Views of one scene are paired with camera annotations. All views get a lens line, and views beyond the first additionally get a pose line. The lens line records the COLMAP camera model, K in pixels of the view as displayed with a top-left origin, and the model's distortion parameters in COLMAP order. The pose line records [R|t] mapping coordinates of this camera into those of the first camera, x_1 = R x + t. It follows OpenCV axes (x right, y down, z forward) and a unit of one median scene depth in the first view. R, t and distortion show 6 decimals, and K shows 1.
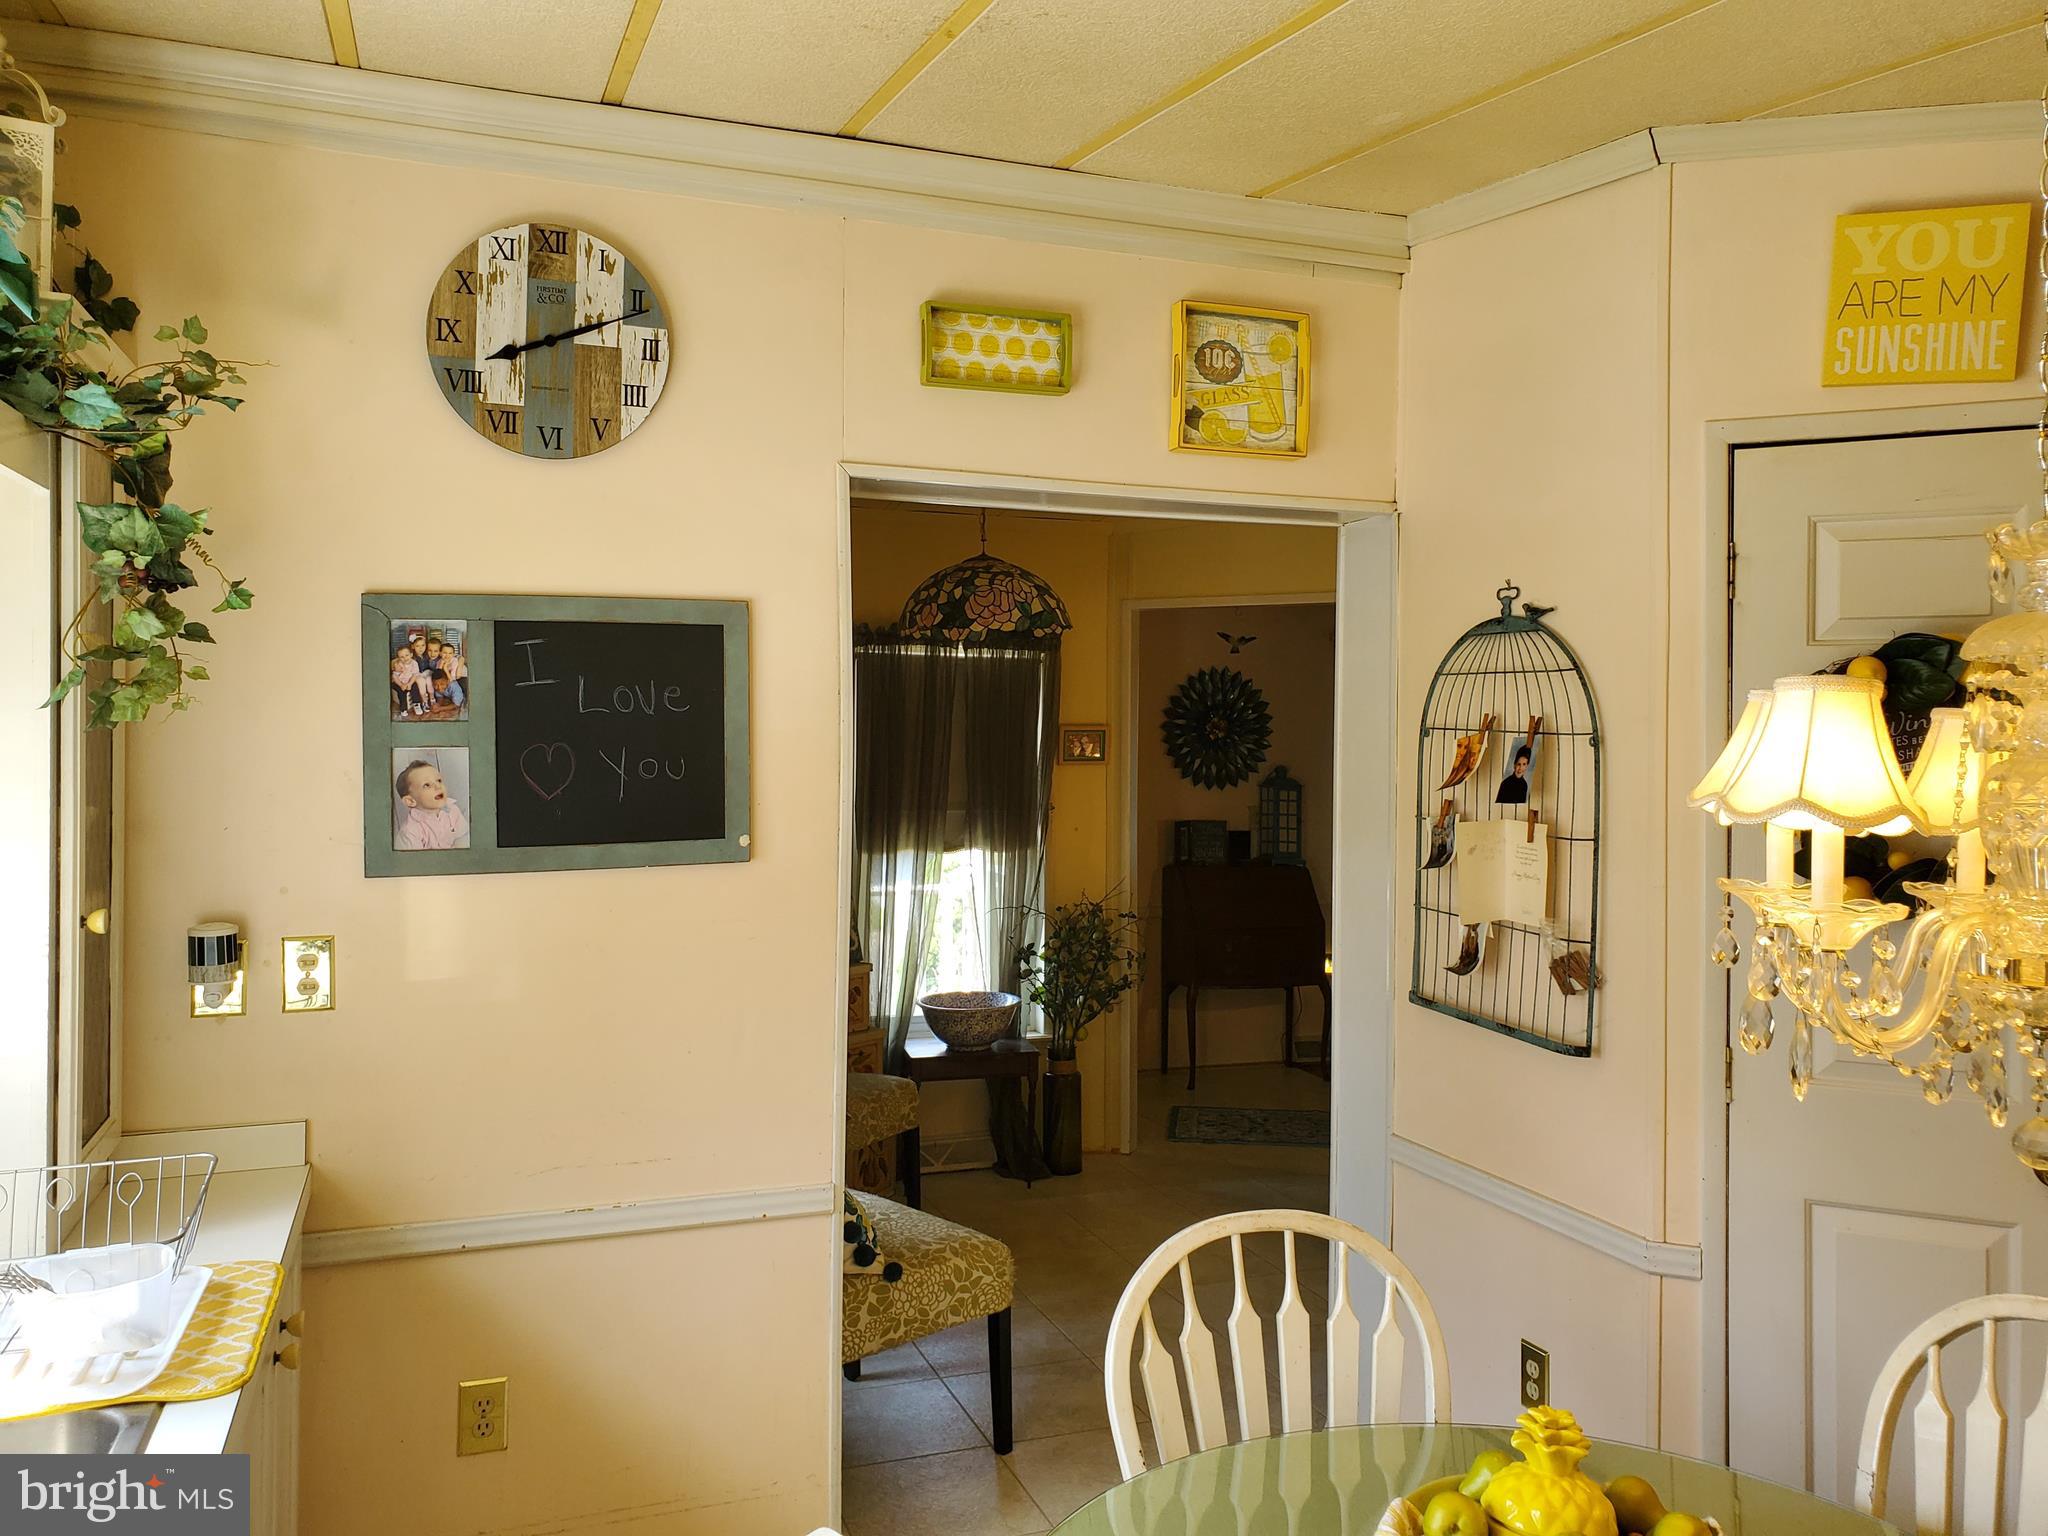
lens RADIAL K [[1553.9, 0, 1020.8], [0, 1553.9, 767.1], [0, 0, 1]] dist [0.003123, -0.003213]
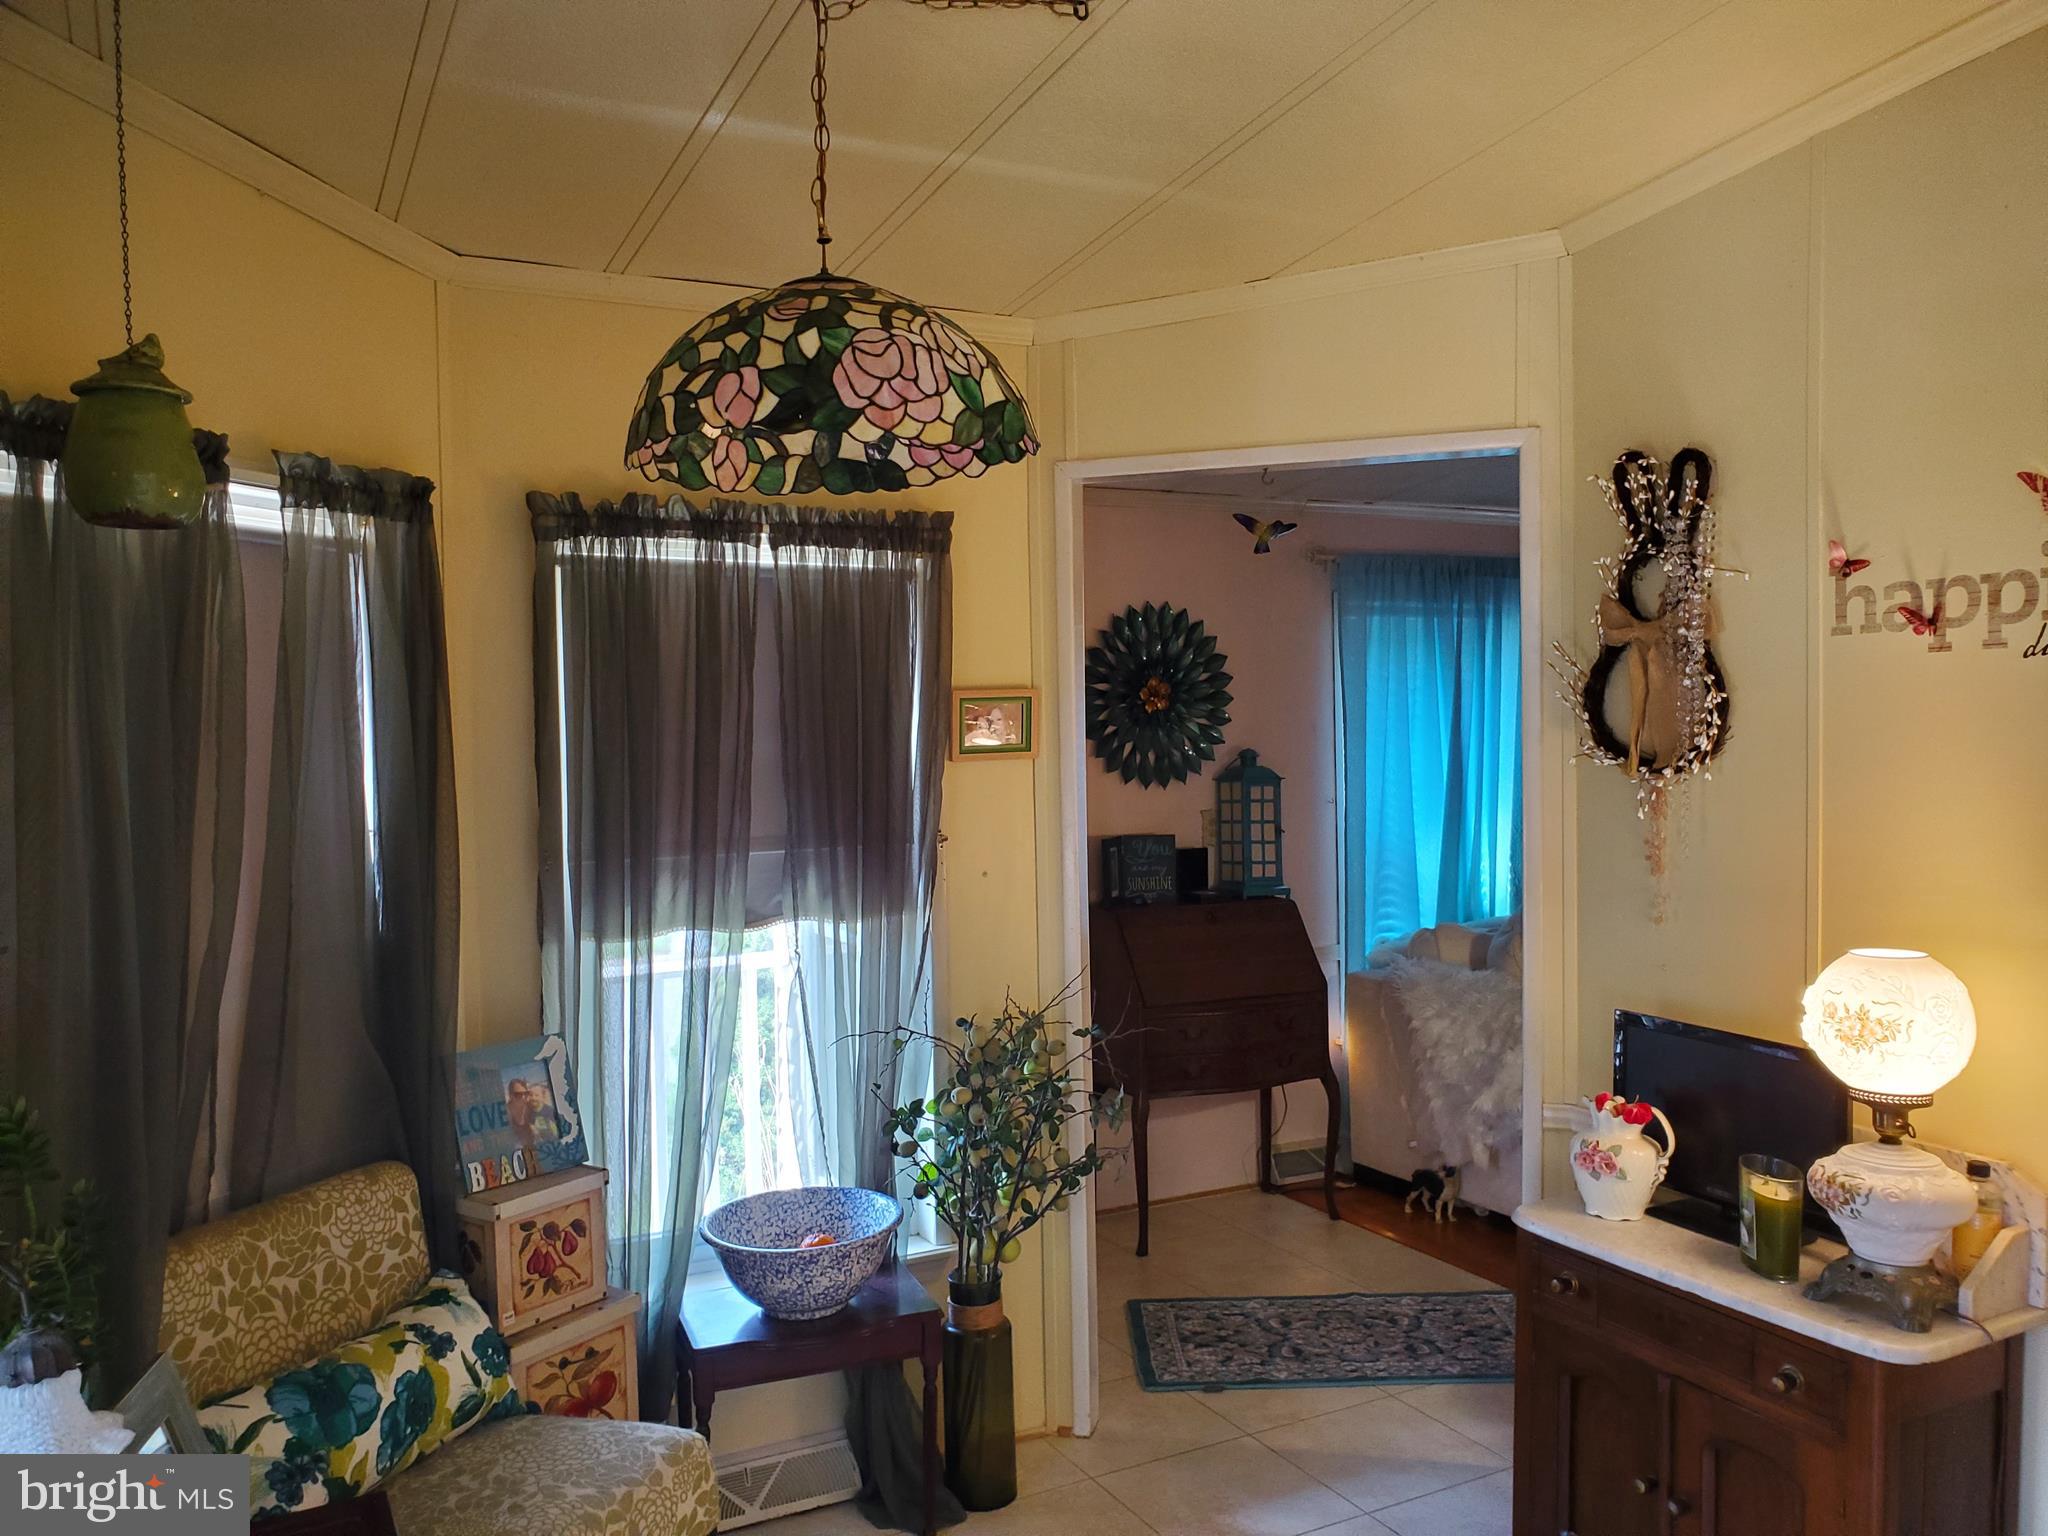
lens RADIAL K [[1553.9, 0, 1044.8], [0, 1553.9, 759.2], [0, 0, 1]] dist [0.003123, -0.003213]
pose [[0.988495, -0.030591, 0.148127, -0.024020], [0.029808, 0.999527, 0.007508, -0.005232], [-0.148286, -0.003006, 0.988940, 0.444234]]
